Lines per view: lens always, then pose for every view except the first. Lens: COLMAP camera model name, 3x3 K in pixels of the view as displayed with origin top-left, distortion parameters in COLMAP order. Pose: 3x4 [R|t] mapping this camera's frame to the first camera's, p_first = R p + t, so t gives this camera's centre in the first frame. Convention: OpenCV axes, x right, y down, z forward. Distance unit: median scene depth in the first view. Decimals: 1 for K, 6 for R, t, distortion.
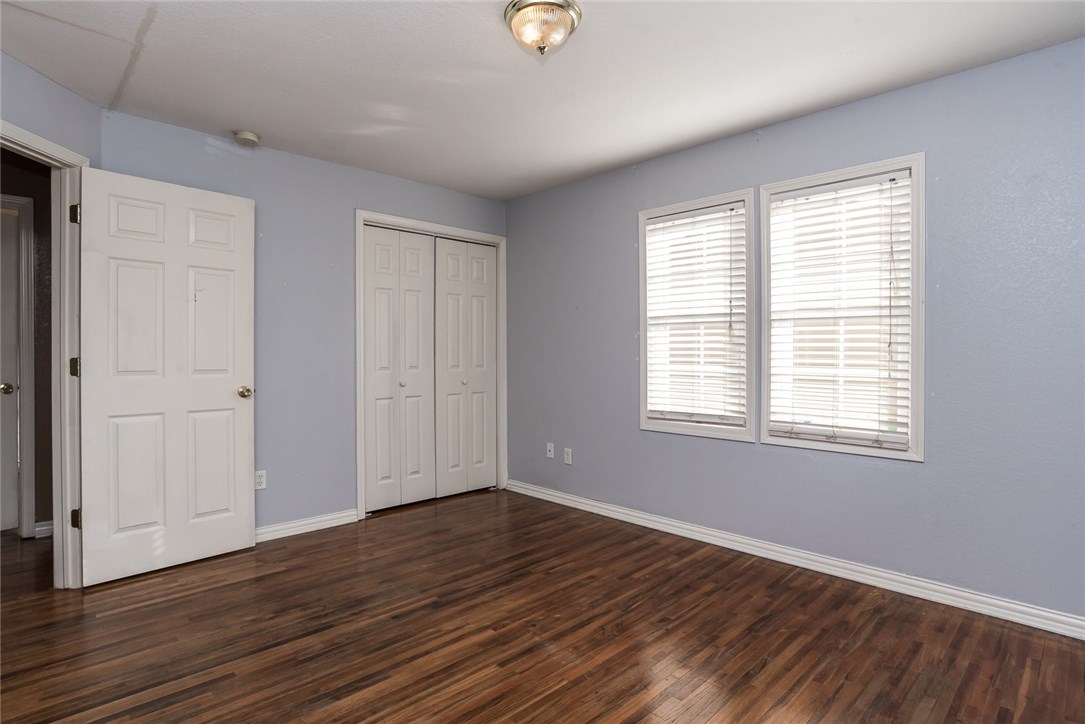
lens RADIAL K [[564.1, 0, 547.4], [0, 564.1, 357.5], [0, 0, 1]] dist [-0.053655, 0.016098]
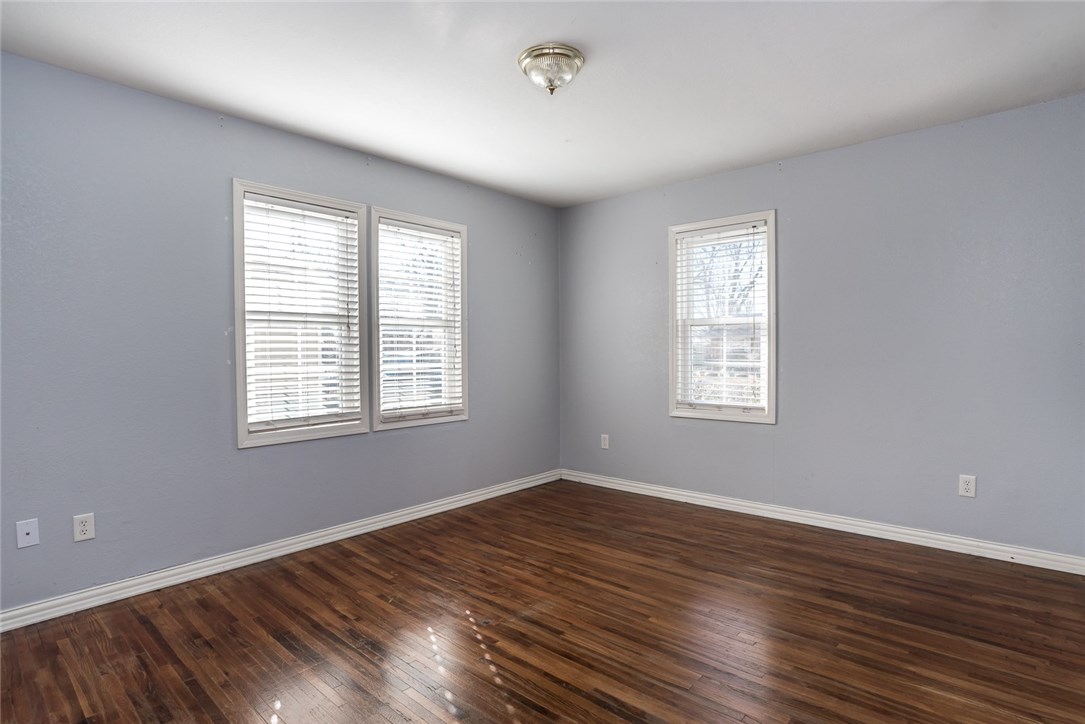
lens RADIAL K [[564.1, 0, 547.4], [0, 564.1, 357.5], [0, 0, 1]] dist [-0.053655, 0.016098]
pose [[-0.084257, -0.015072, 0.996330, -0.811373], [0.016146, 0.999734, 0.016489, -0.011411], [-0.996313, 0.017476, -0.083992, 0.761040]]
